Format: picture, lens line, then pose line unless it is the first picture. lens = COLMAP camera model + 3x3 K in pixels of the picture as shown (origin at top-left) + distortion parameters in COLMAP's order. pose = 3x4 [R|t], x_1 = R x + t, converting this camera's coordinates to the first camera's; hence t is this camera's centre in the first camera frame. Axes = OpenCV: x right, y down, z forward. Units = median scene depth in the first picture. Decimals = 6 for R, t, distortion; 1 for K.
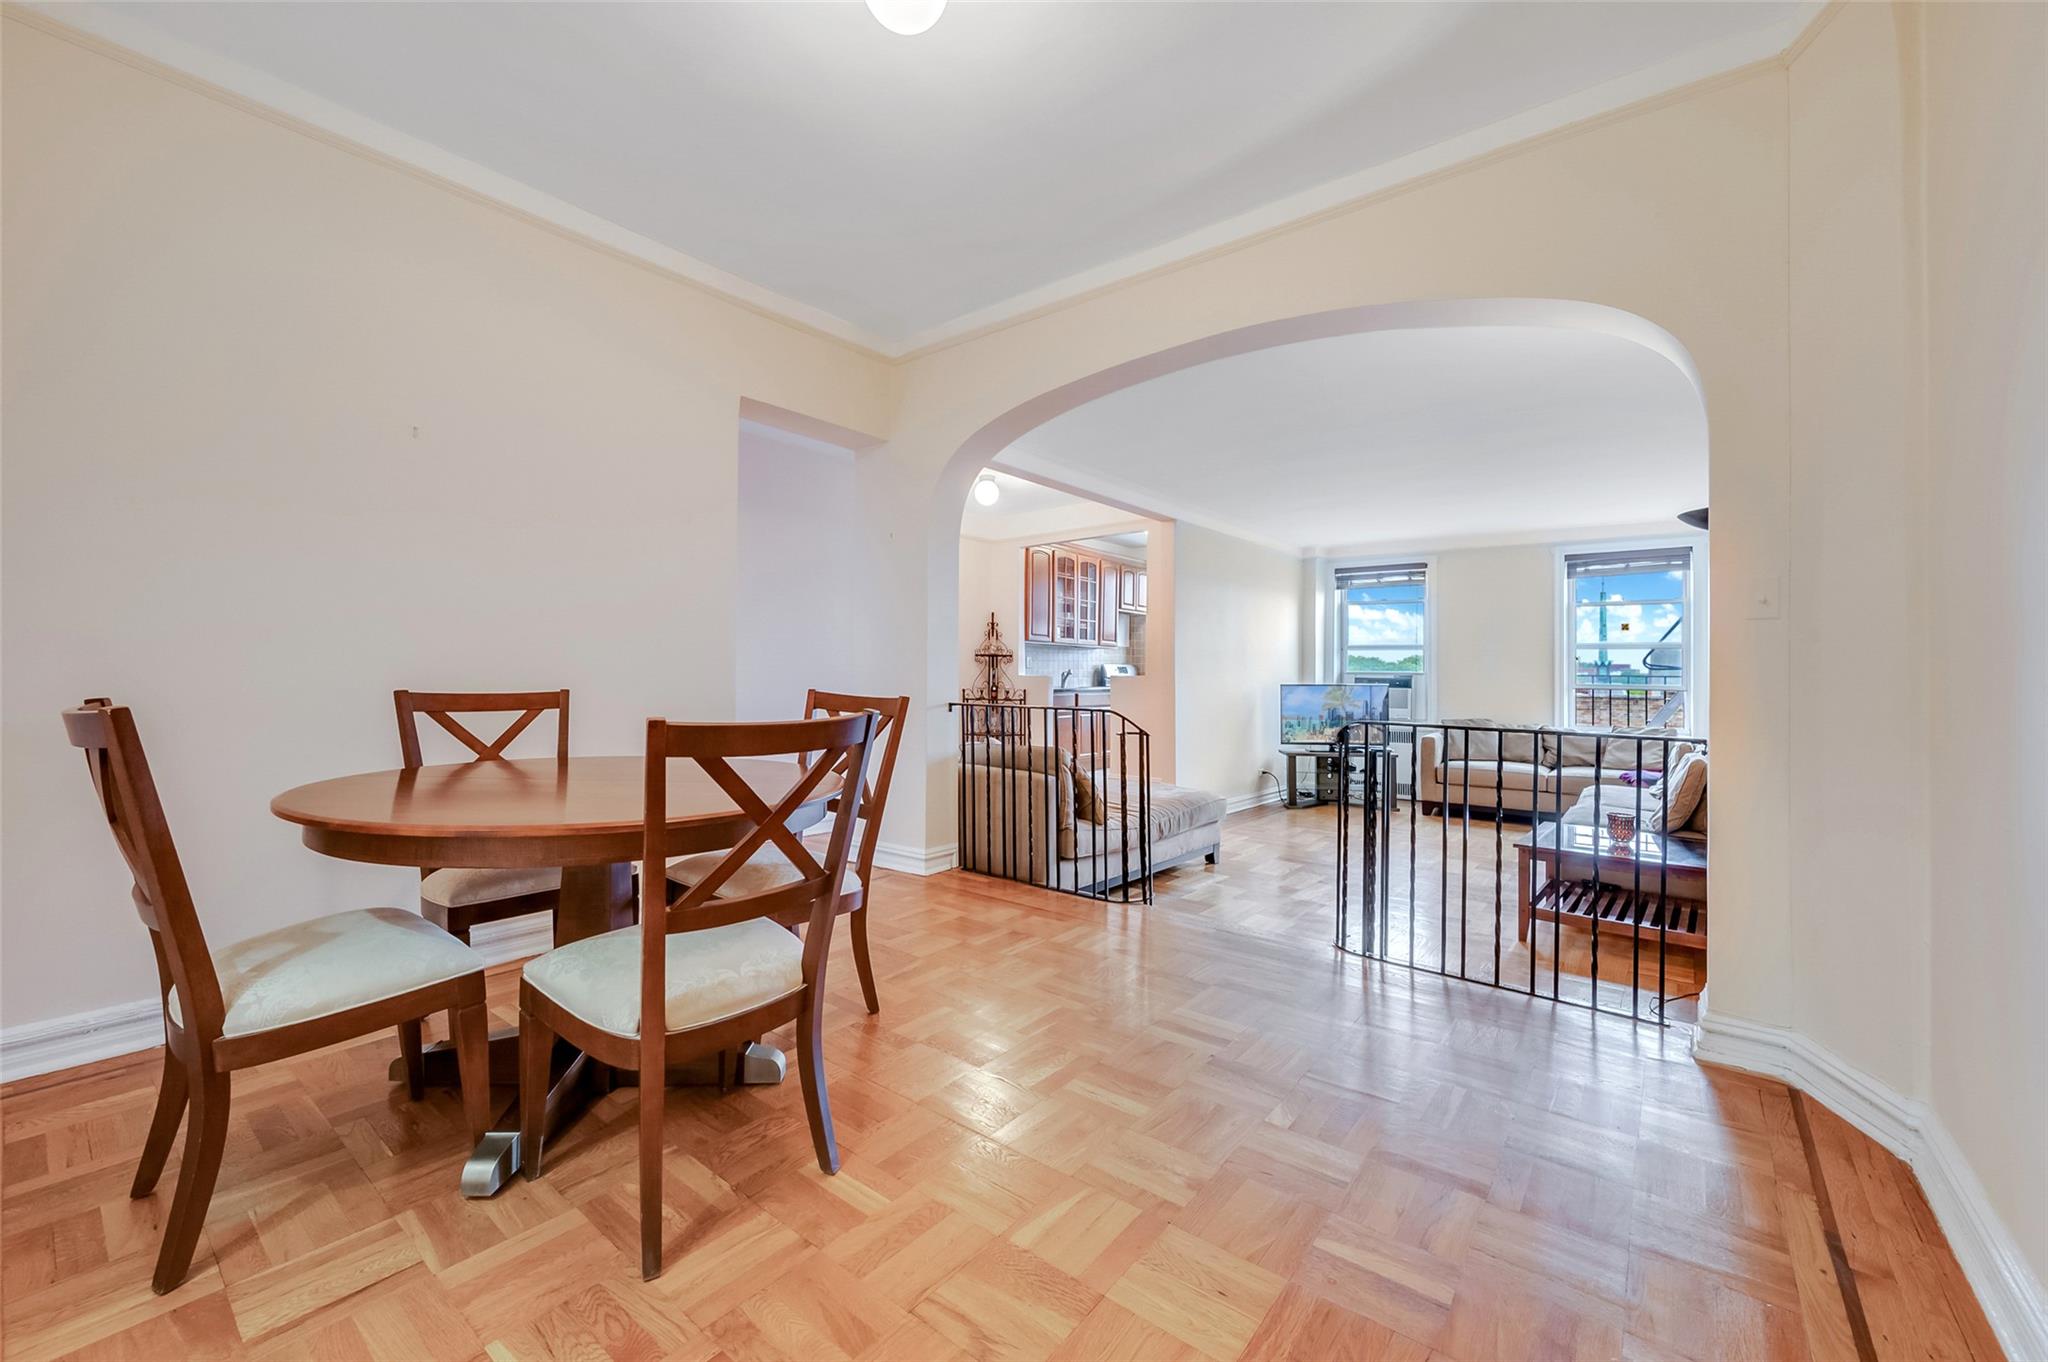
lens RADIAL K [[811.8, 0, 1024.0], [0, 811.8, 681.0], [0, 0, 1]] dist [-0.000548, -0.000057]
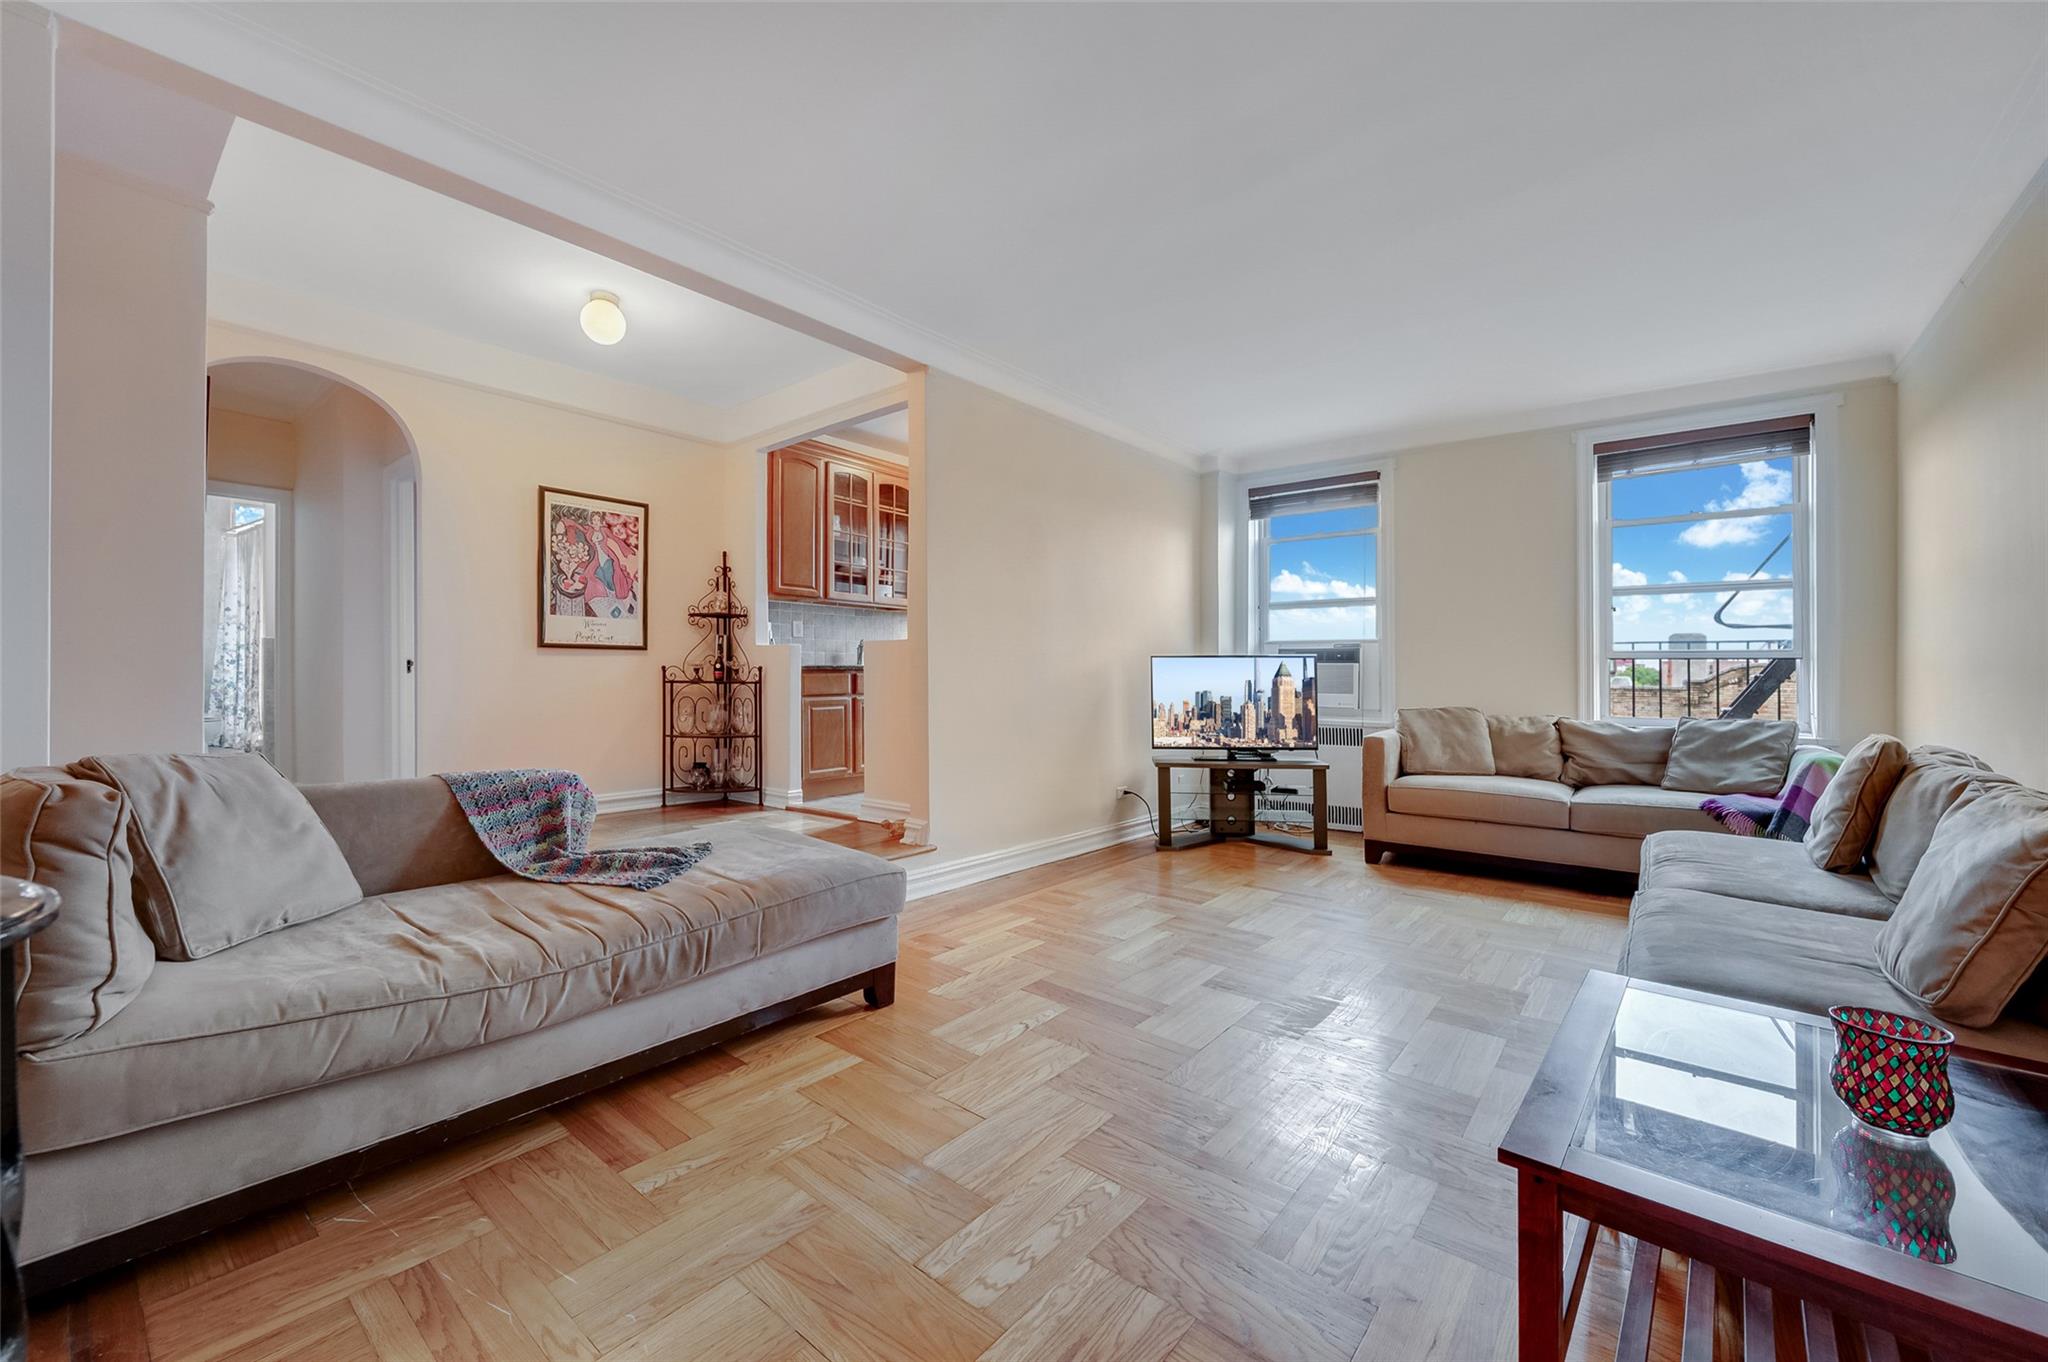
lens RADIAL K [[809.6, 0, 1027.9], [0, 809.6, 672.1], [0, 0, 1]] dist [0.000846, 0.000042]
pose [[0.999941, -0.003682, -0.010250, 0.222099], [0.003546, 0.999905, -0.013317, 0.024798], [0.010298, 0.013280, 0.999859, 0.351351]]
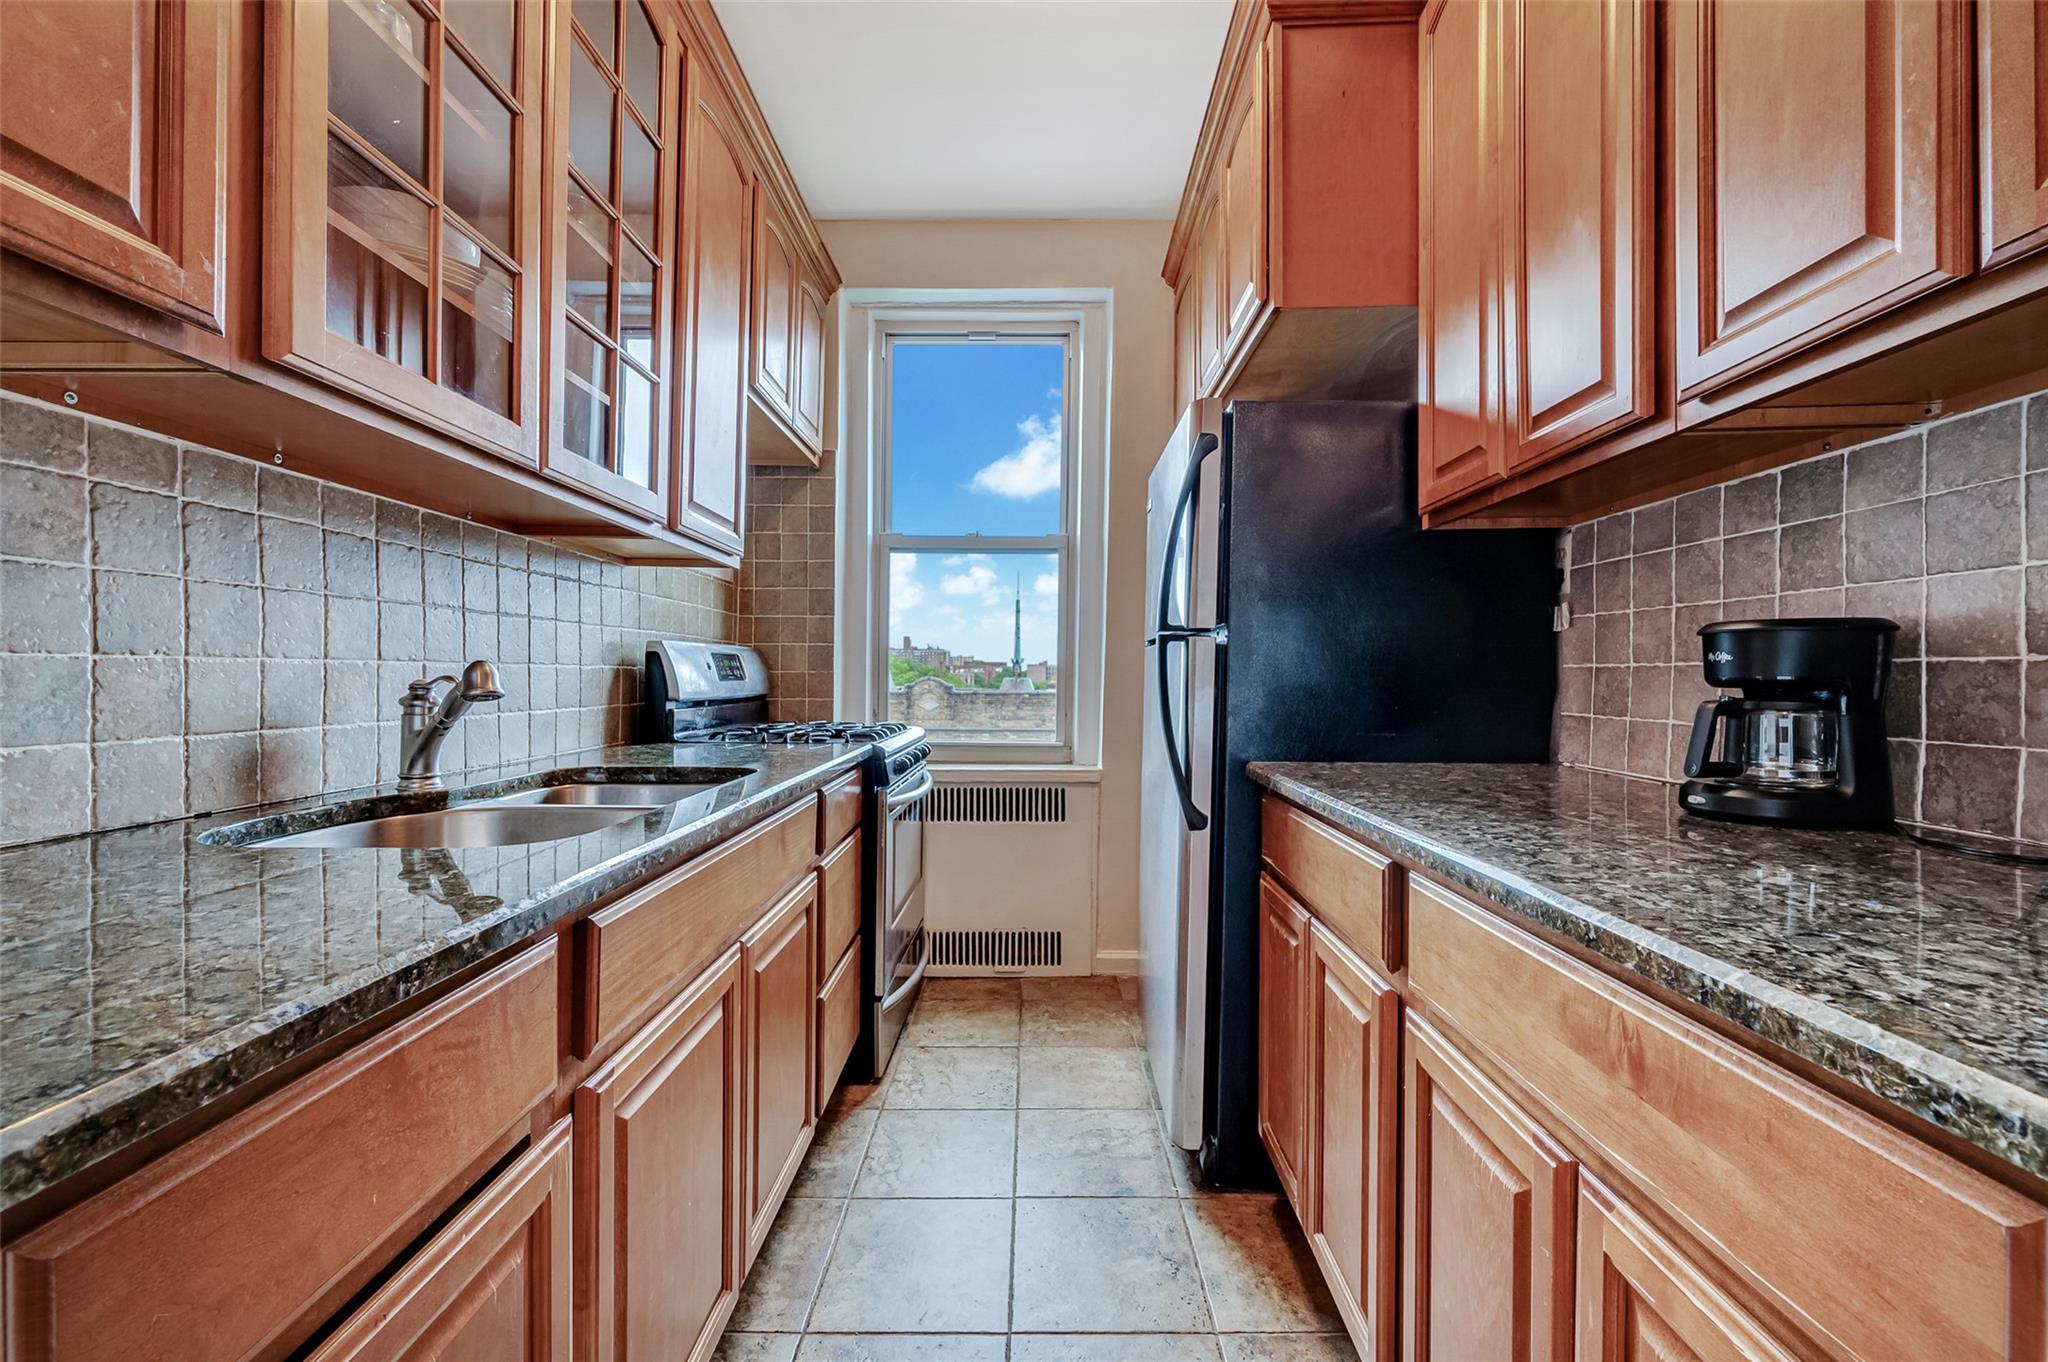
lens RADIAL K [[809.6, 0, 1027.9], [0, 809.6, 672.1], [0, 0, 1]] dist [0.000846, 0.000042]
pose [[0.777838, -0.002123, 0.628462, 0.047378], [0.010961, 0.999888, -0.010189, -0.010956], [-0.628370, 0.014814, 0.777774, 0.928334]]
